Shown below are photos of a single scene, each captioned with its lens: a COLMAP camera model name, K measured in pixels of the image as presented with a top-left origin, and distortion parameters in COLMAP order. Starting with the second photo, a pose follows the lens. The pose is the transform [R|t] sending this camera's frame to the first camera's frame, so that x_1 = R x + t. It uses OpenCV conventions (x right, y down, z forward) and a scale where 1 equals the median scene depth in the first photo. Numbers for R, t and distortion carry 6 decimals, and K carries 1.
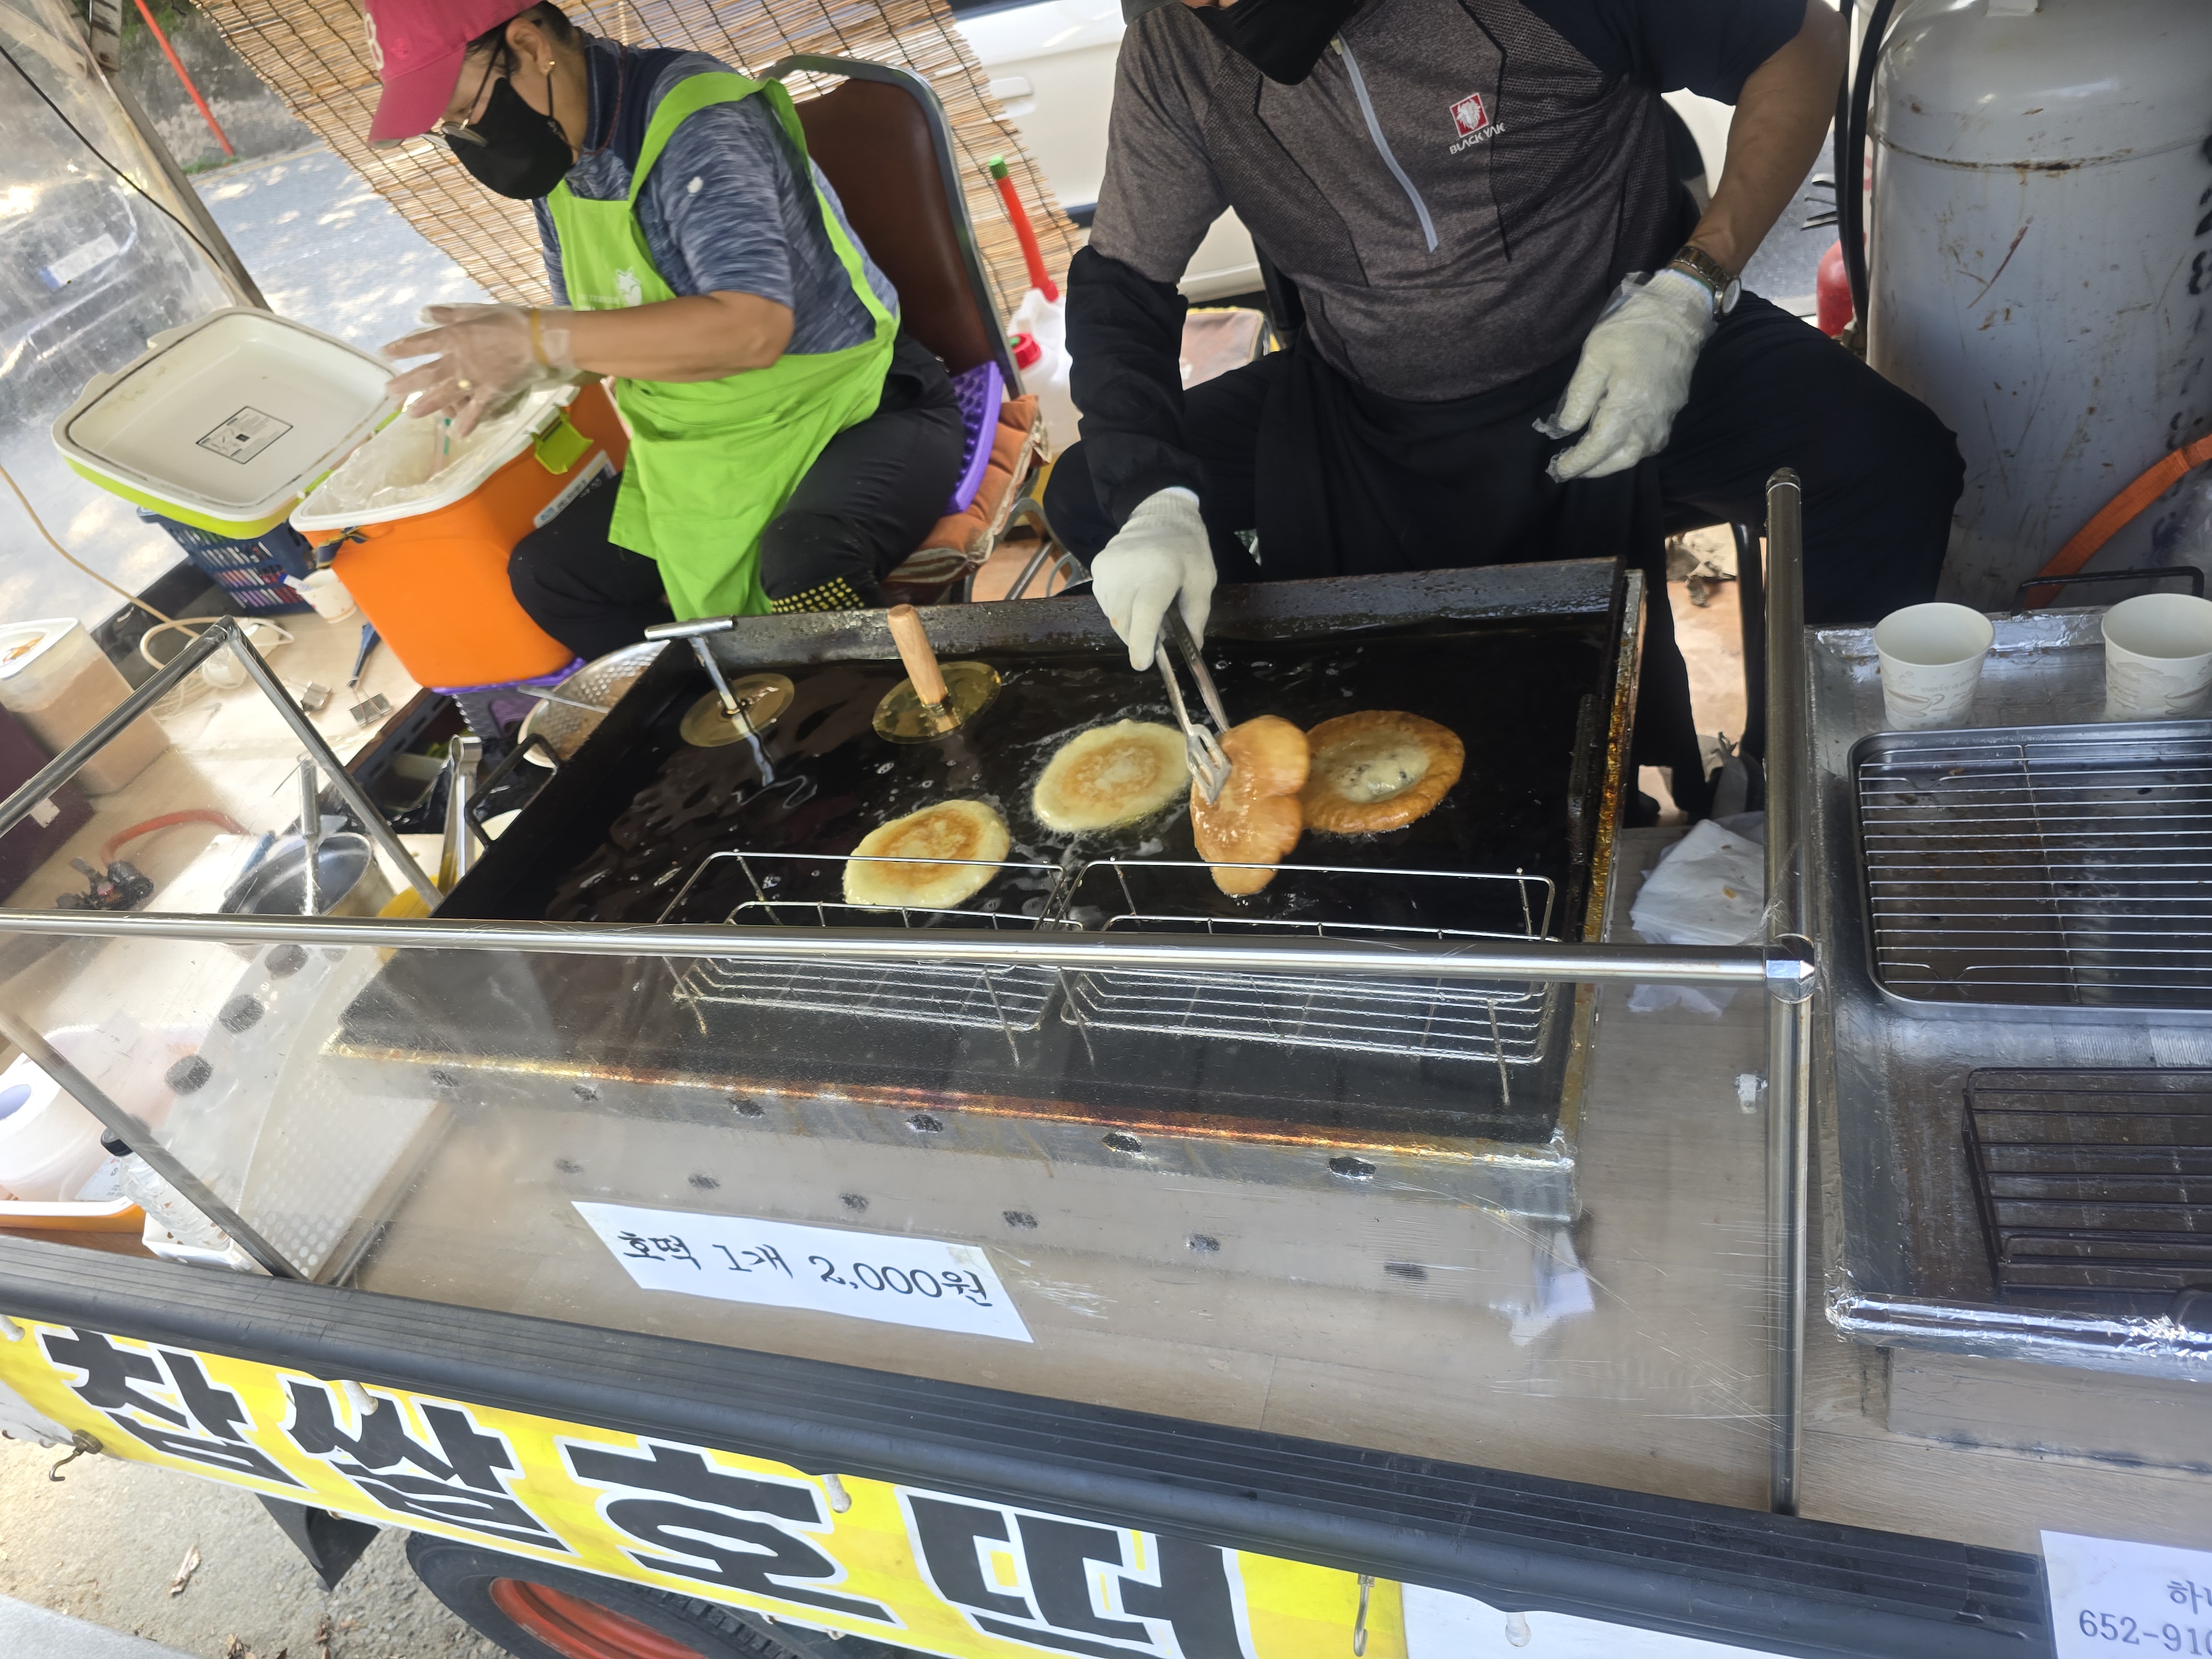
lens RADIAL K [[1523.2, 0, 1092.3], [0, 1523.2, 825.7], [0, 0, 1]] dist [-0.002306, -0.008934]
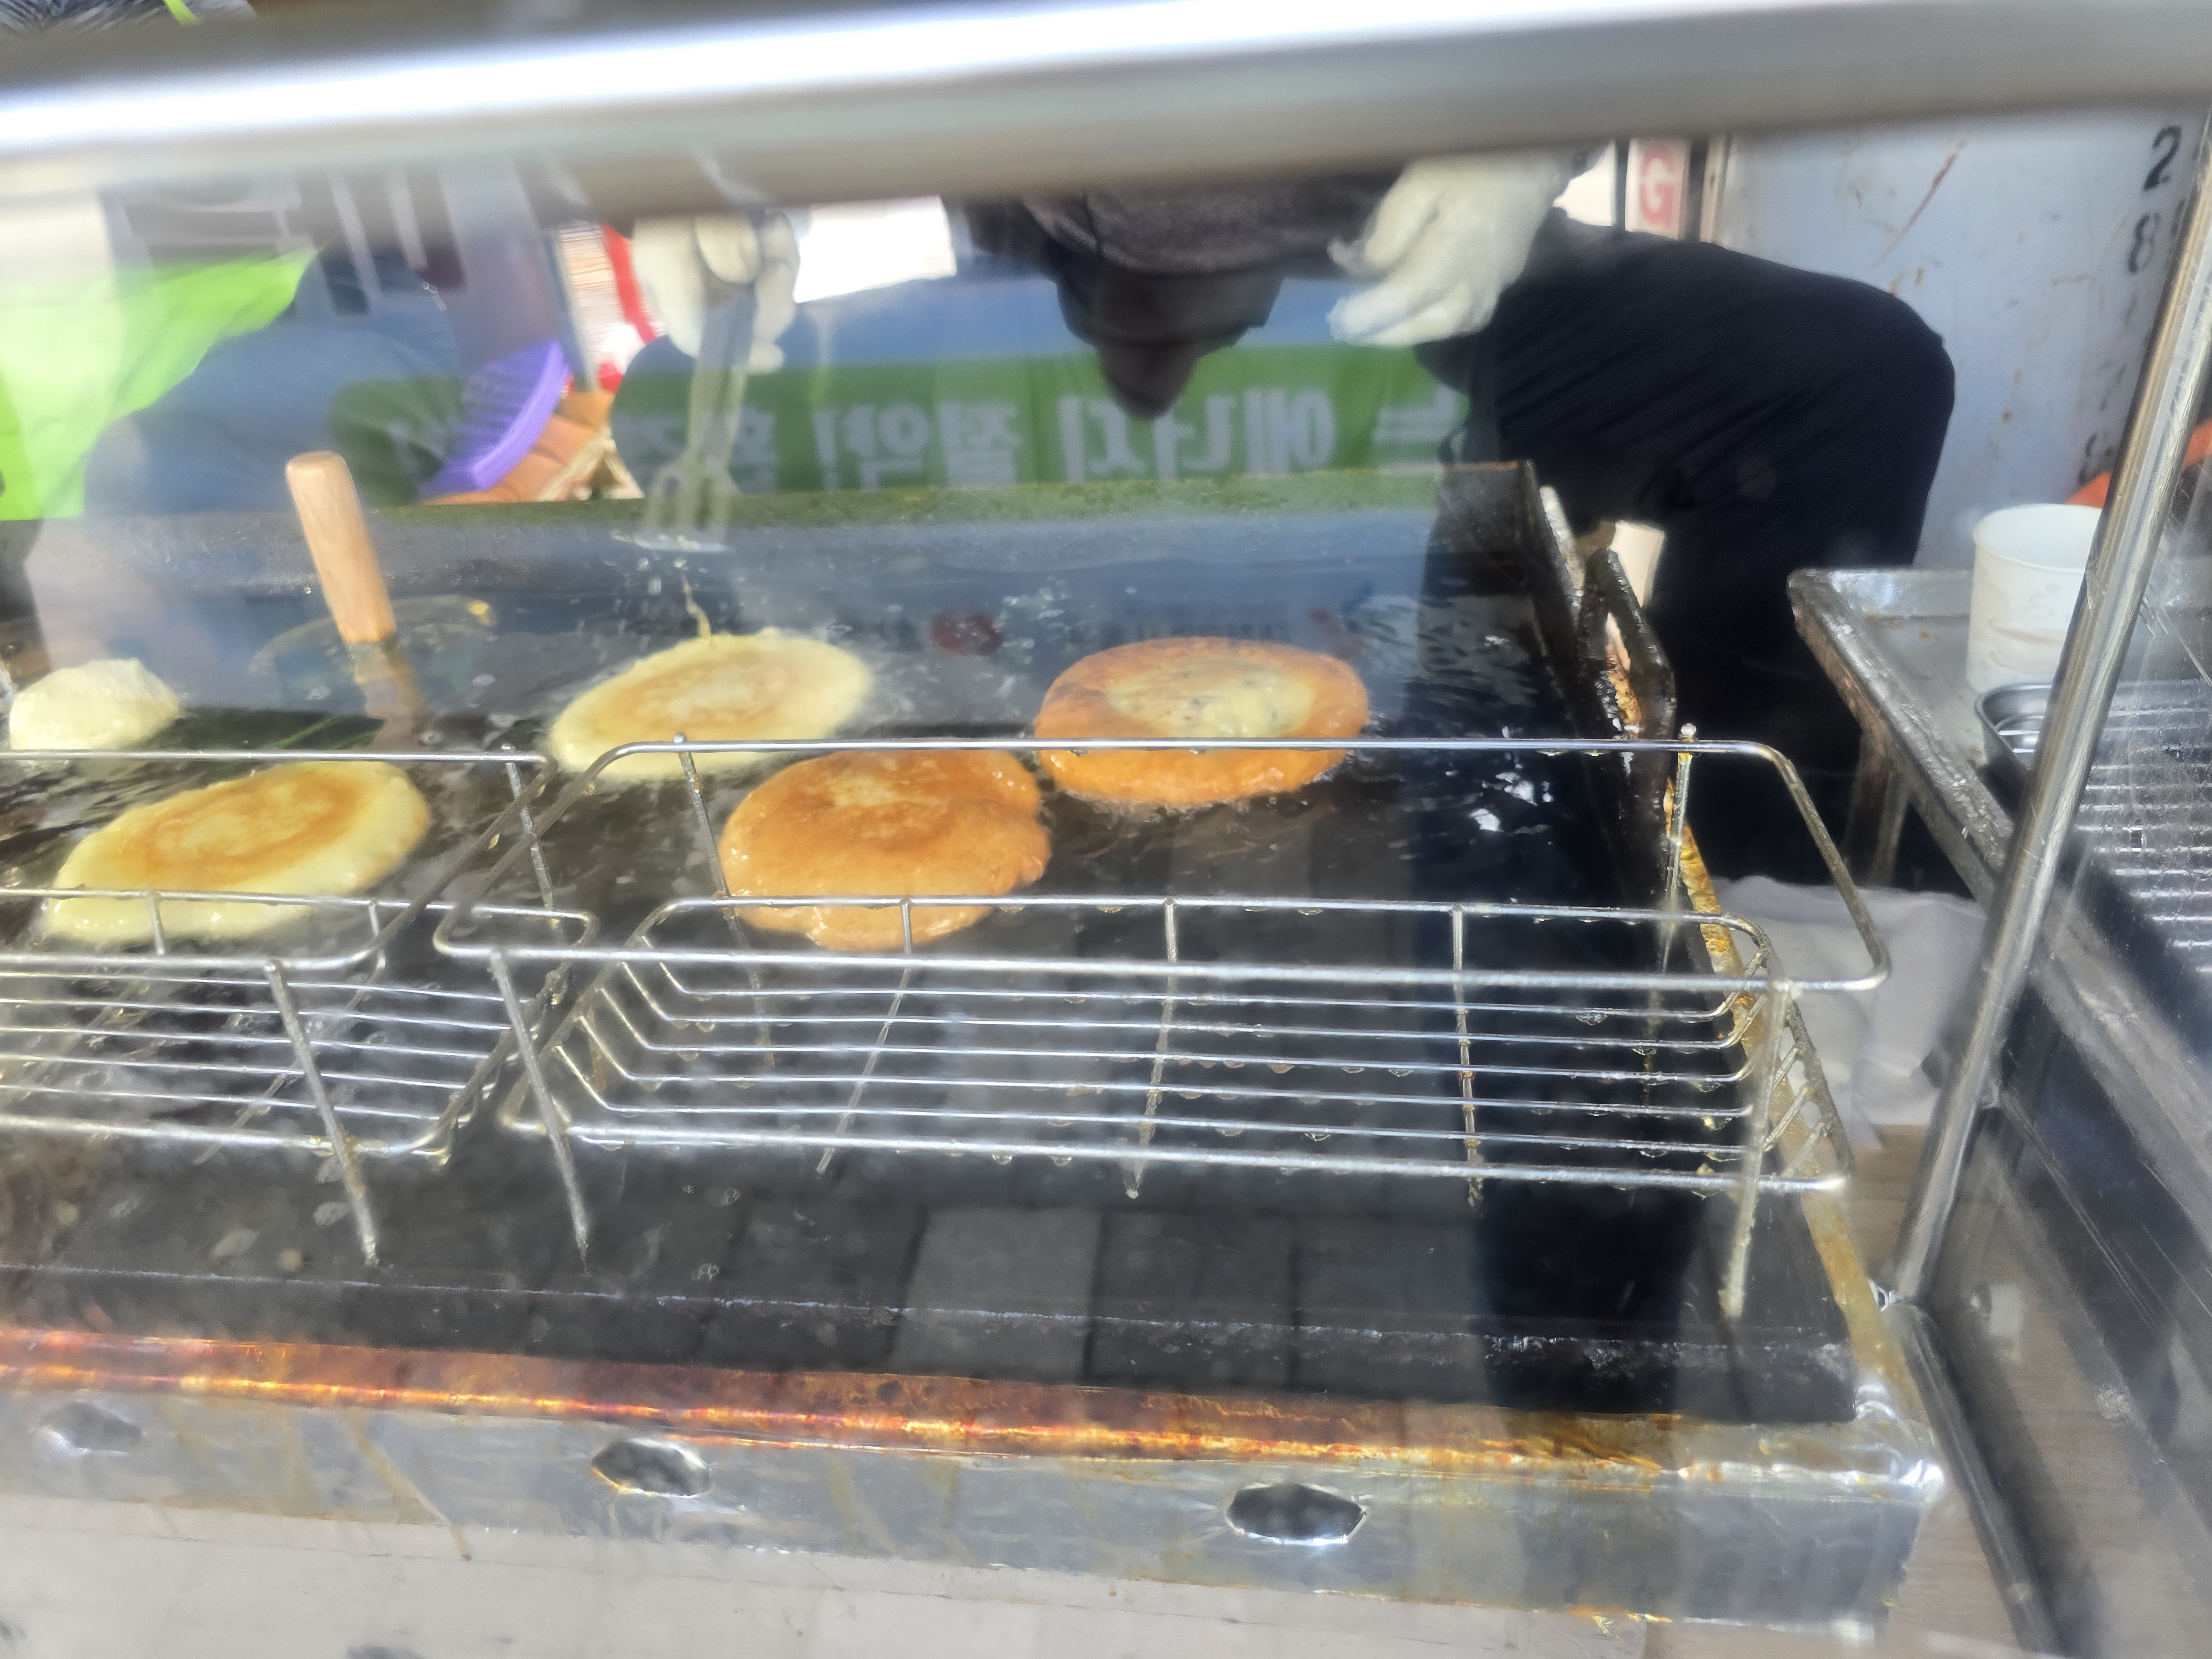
lens RADIAL K [[1523.2, 0, 1092.3], [0, 1523.2, 825.7], [0, 0, 1]] dist [-0.002306, -0.008934]
pose [[0.964133, 0.063725, 0.257655, 0.013962], [-0.017241, 0.983736, -0.178790, 0.090300], [-0.264858, 0.167935, 0.949551, 0.449846]]
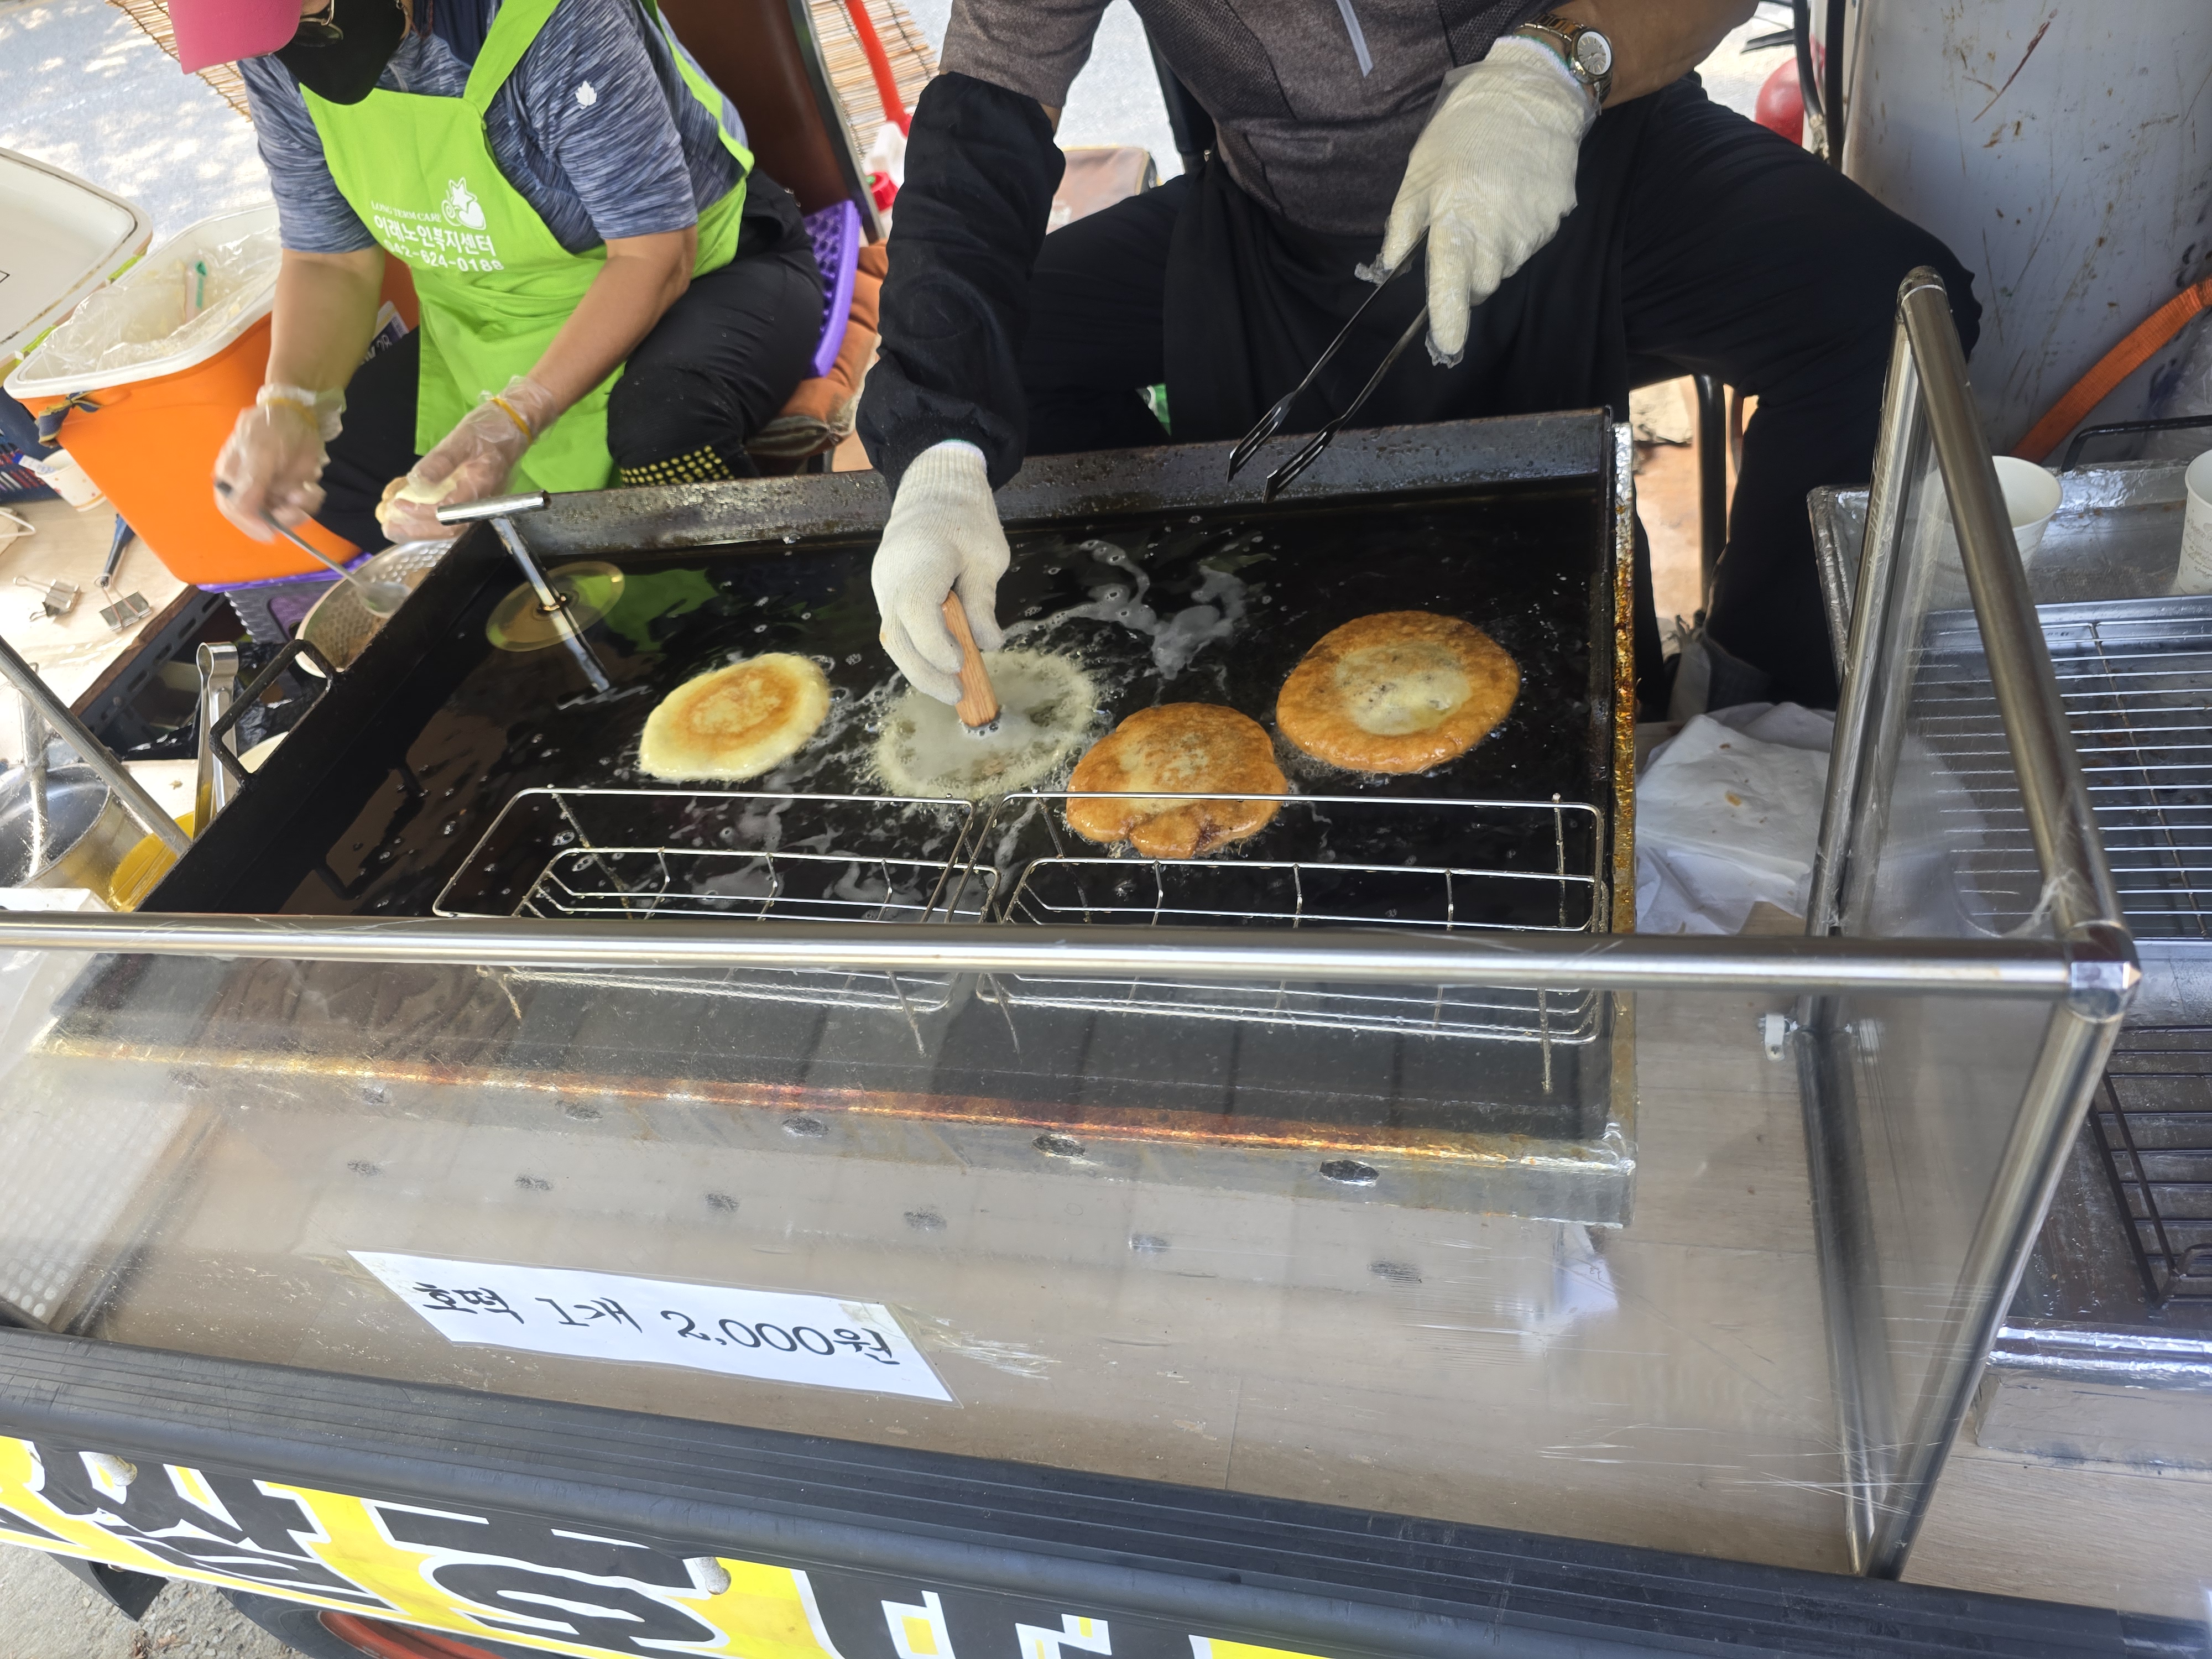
lens RADIAL K [[1525.4, 0, 1102.9], [0, 1525.4, 807.6], [0, 0, 1]] dist [0.000700, -0.006379]
pose [[0.995241, -0.029791, 0.092781, -0.018991], [0.023893, 0.997661, 0.064044, -0.014544], [-0.094472, -0.061522, 0.993625, 0.159670]]
